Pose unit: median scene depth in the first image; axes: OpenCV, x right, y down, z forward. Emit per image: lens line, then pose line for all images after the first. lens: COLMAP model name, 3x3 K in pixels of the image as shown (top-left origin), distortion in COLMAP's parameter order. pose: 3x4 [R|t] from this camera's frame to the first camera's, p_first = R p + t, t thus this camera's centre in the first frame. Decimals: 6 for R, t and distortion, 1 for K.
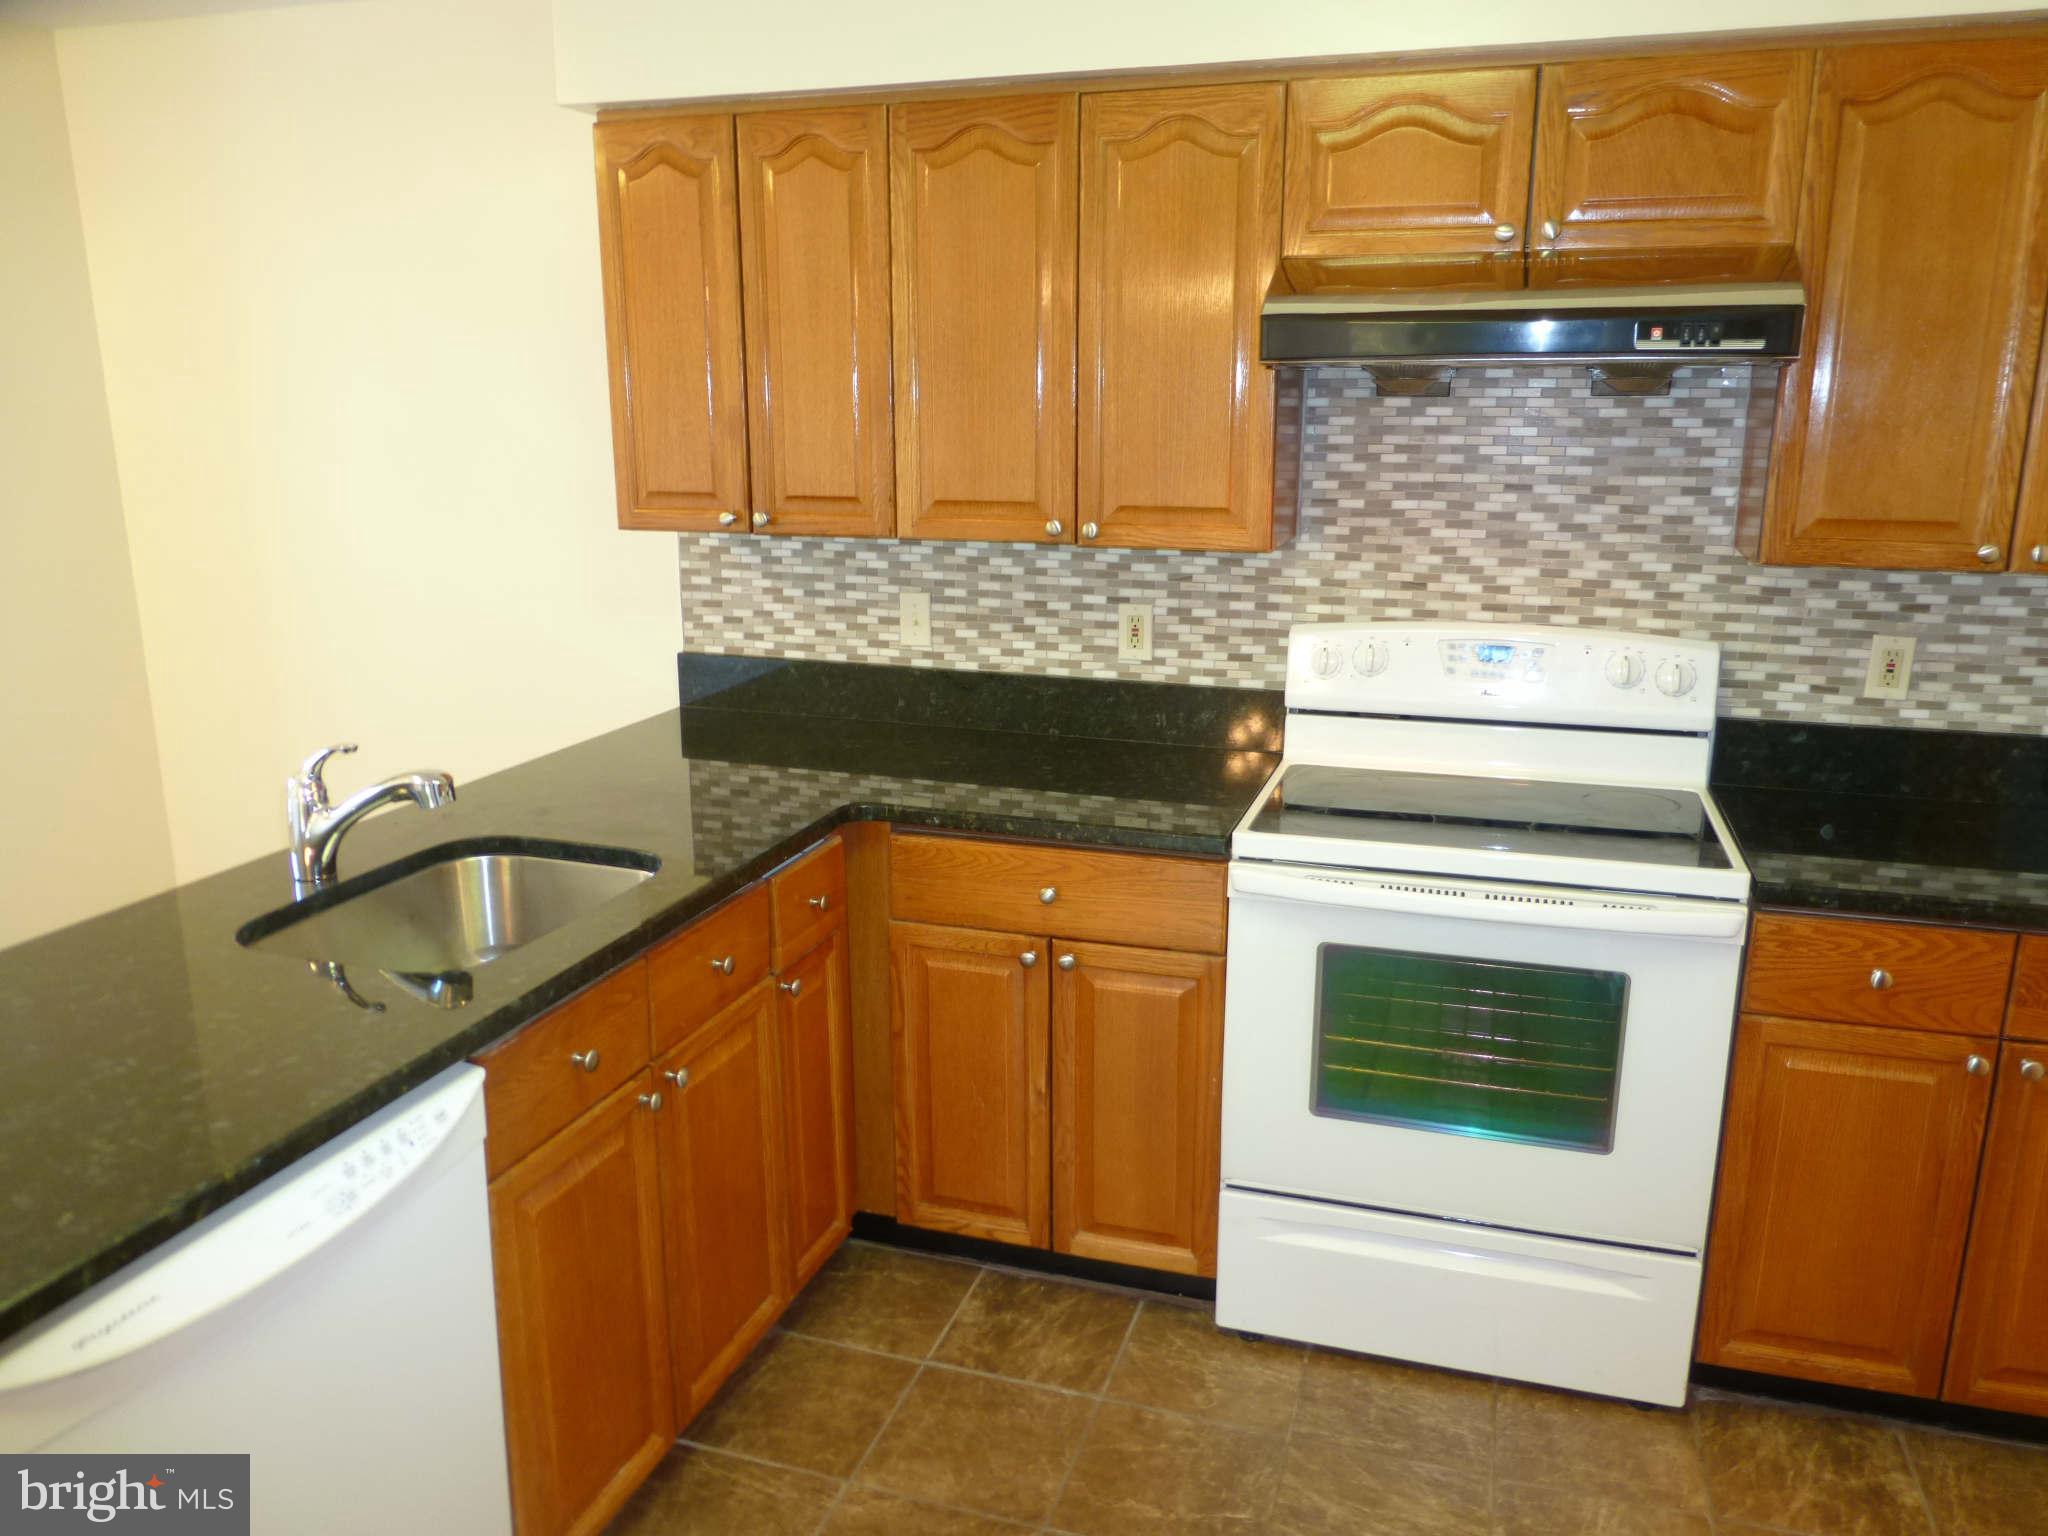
lens RADIAL K [[1496.4, 0, 1023.0], [0, 1496.4, 762.3], [0, 0, 1]] dist [-0.033346, 0.034987]
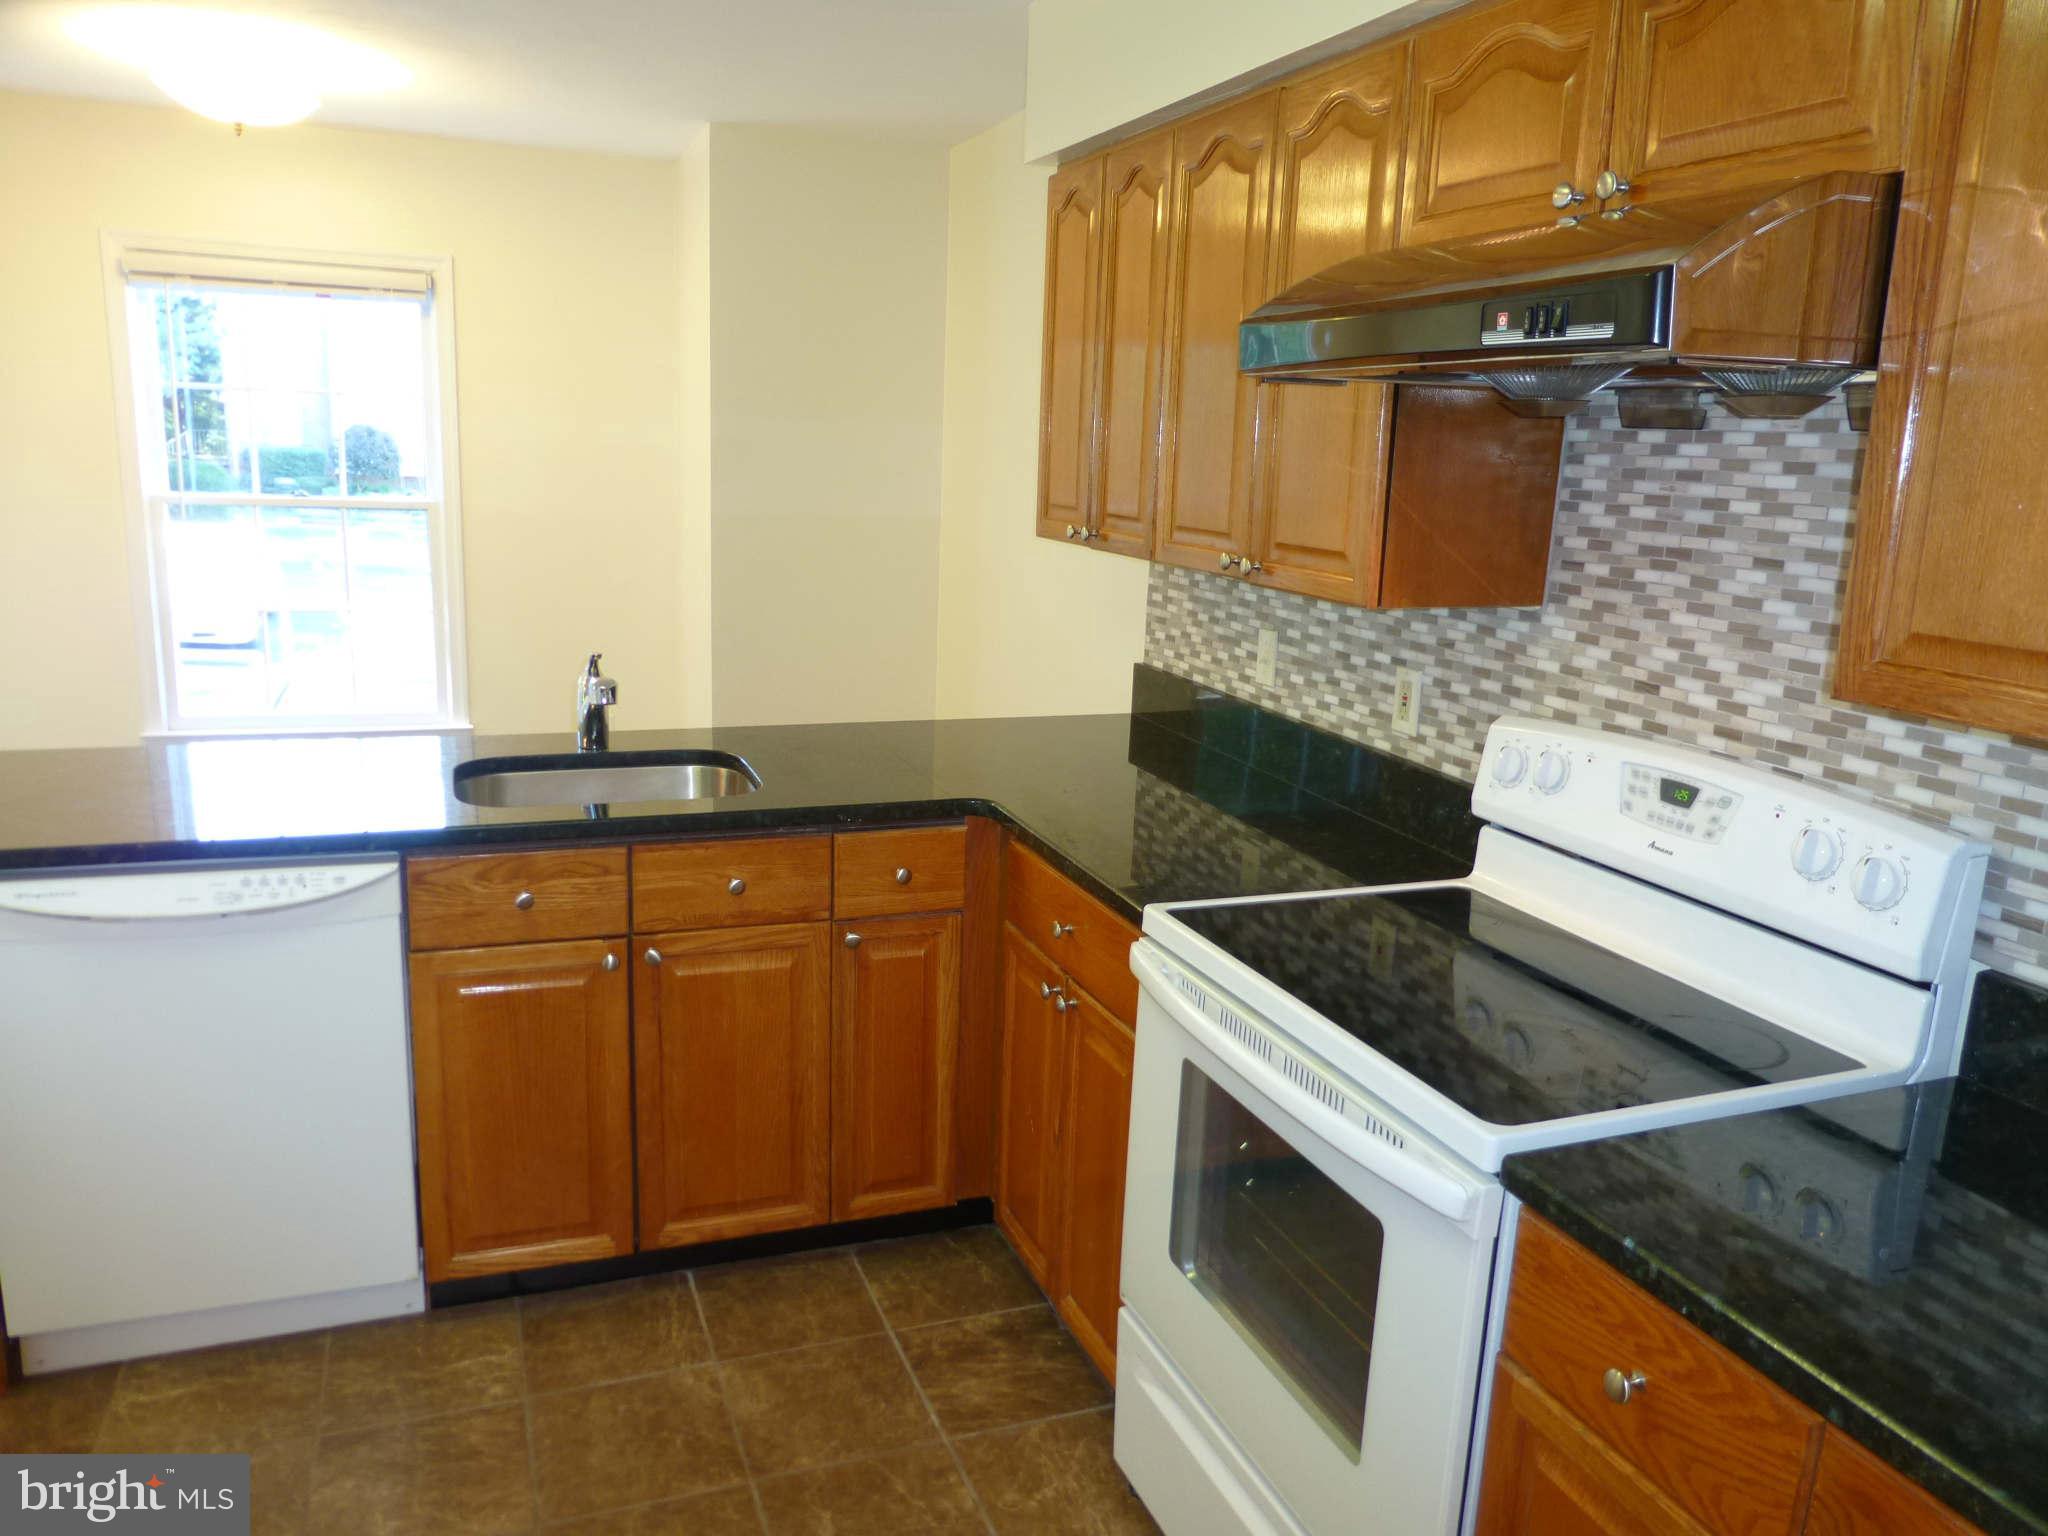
lens RADIAL K [[1496.4, 0, 1022.7], [0, 1496.4, 761.5], [0, 0, 1]] dist [-0.033346, 0.034987]
pose [[0.630327, 0.186537, -0.753586, 0.632190], [-0.217092, 0.974330, 0.059594, -0.060838], [0.745358, 0.126034, 0.654642, 0.303235]]
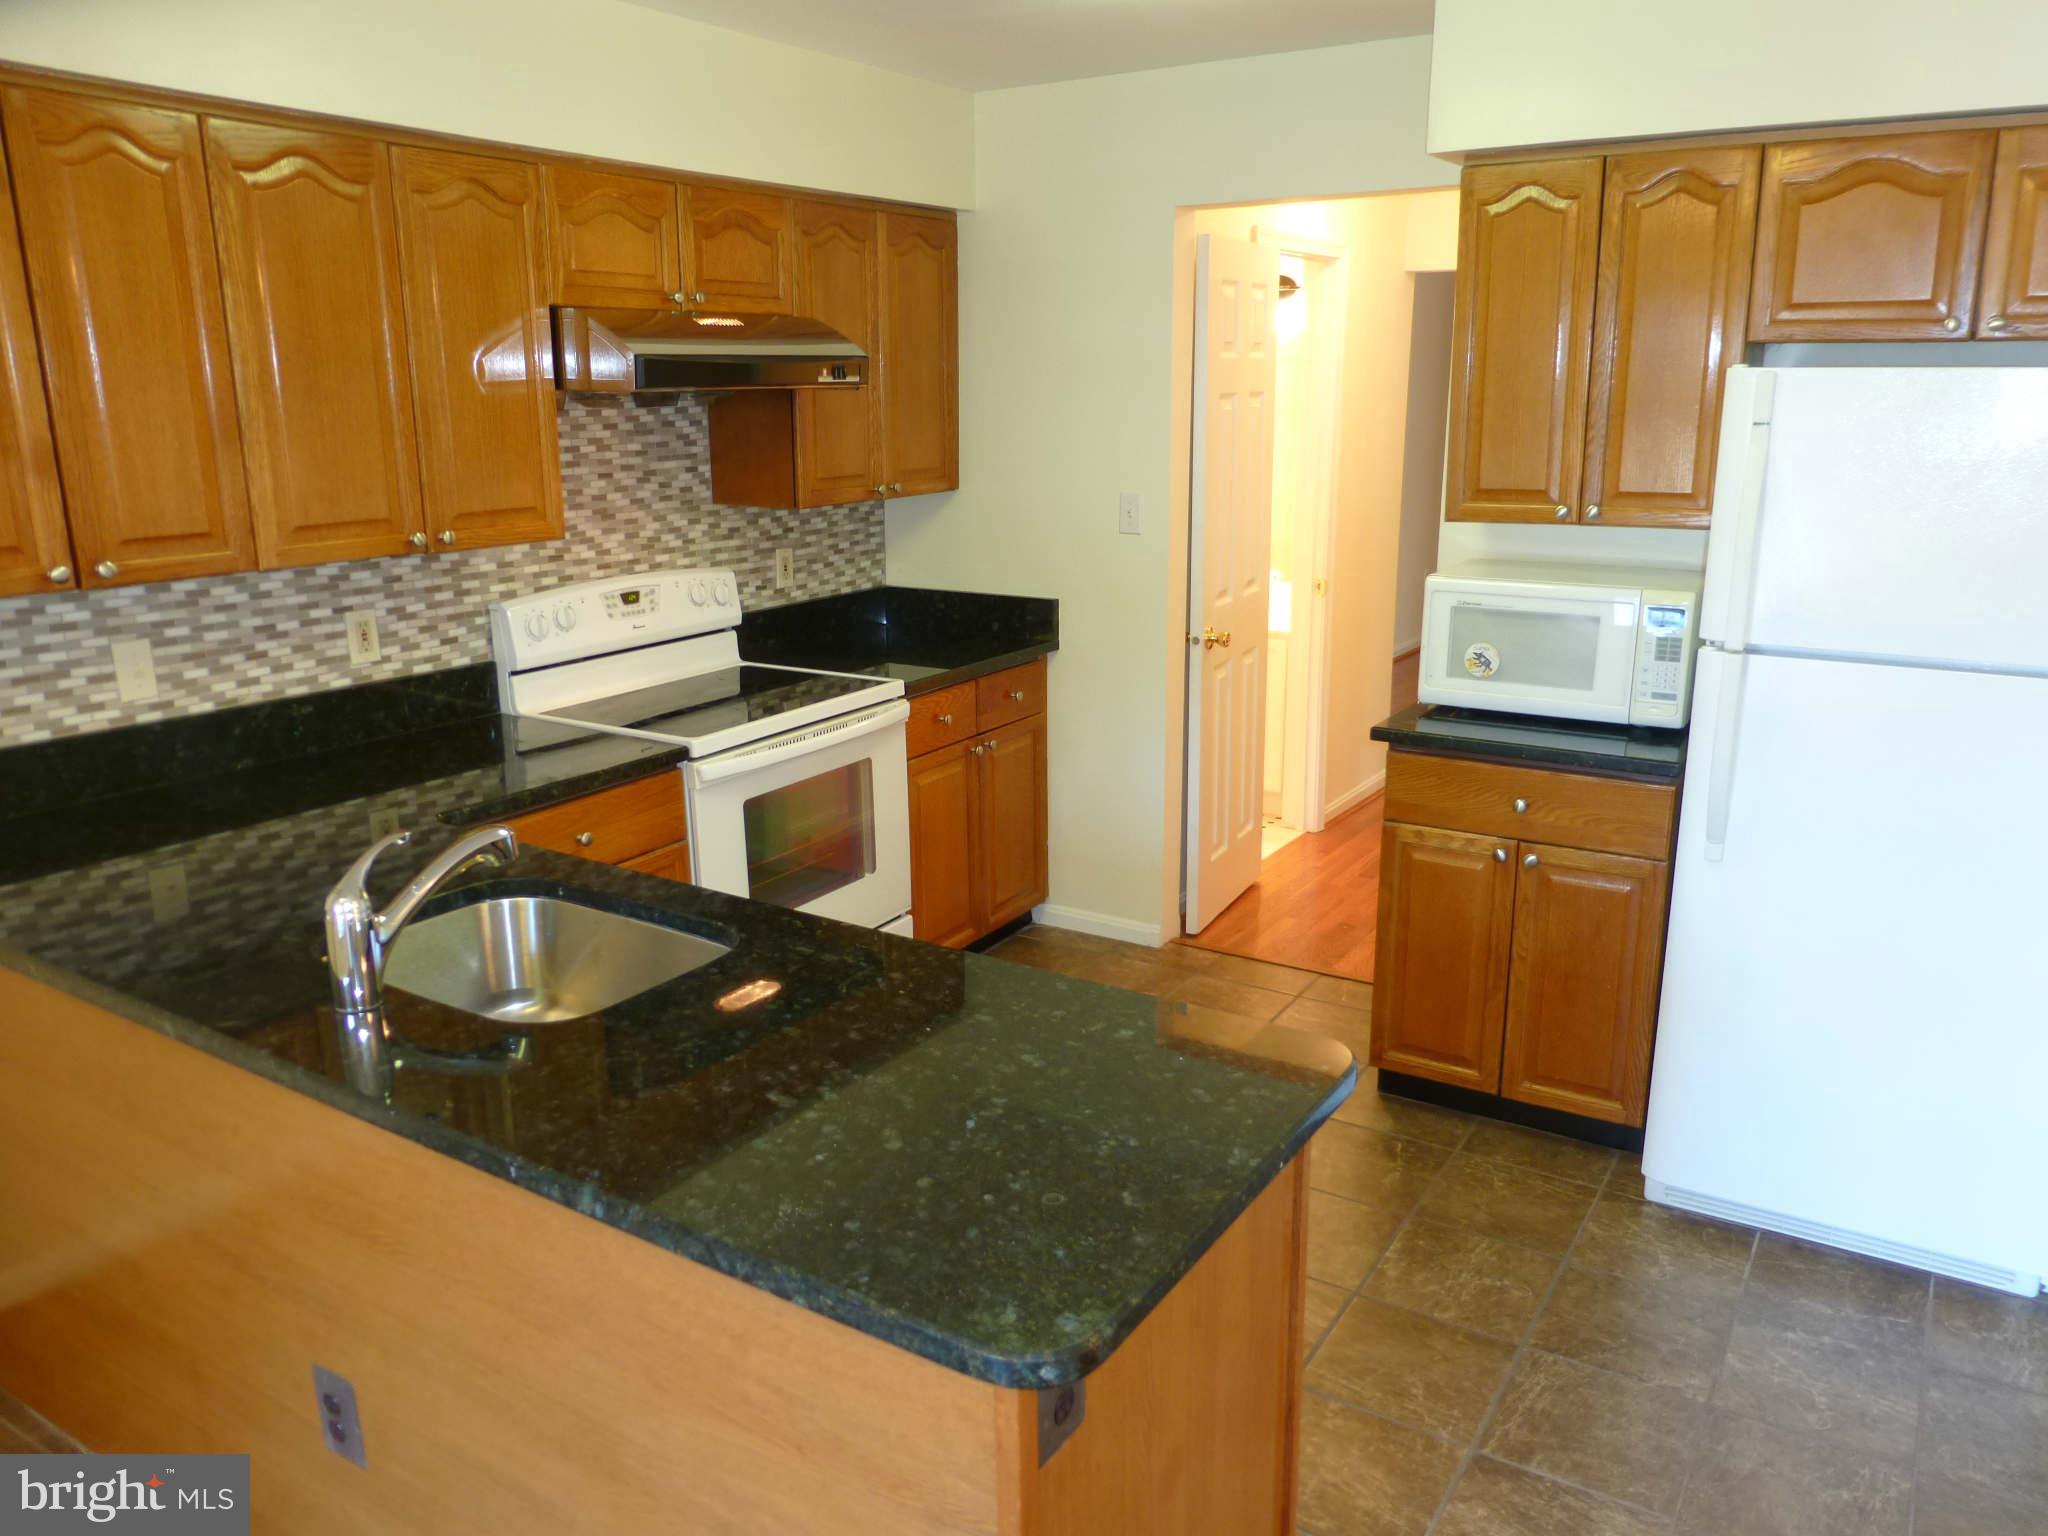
lens RADIAL K [[1496.4, 0, 1034.2], [0, 1496.4, 767.7], [0, 0, 1]] dist [-0.033346, 0.034987]
pose [[0.251587, -0.240495, 0.937479, -0.887098], [0.242662, 0.953369, 0.179449, -0.077625], [-0.936920, 0.182343, 0.298214, 0.269895]]
